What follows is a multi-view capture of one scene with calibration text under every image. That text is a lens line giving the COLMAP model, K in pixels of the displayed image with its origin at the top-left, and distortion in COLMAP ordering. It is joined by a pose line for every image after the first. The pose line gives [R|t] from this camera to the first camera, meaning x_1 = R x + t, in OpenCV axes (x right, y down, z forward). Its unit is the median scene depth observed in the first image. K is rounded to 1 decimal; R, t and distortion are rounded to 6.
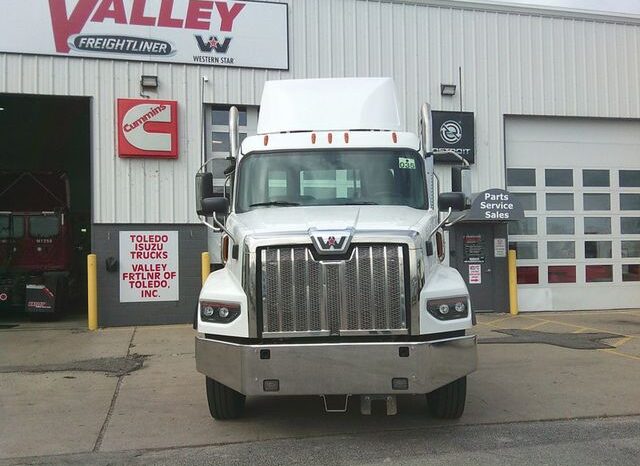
lens RADIAL K [[696.5, 0, 320.0], [0, 696.5, 233.0], [0, 0, 1]] dist [0.136555, -0.240892]
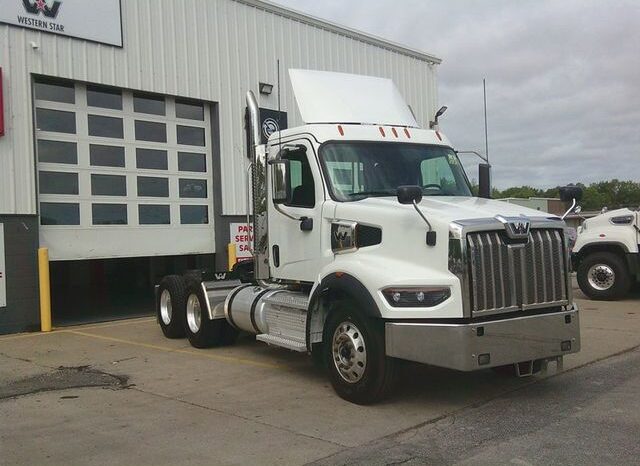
lens RADIAL K [[696.5, 0, 320.0], [0, 696.5, 233.0], [0, 0, 1]] dist [0.136555, -0.240892]
pose [[0.837163, -0.009351, 0.546874, -0.435457], [0.006343, 0.999953, 0.007388, 0.005649], [-0.546917, -0.002716, 0.837183, 0.111699]]
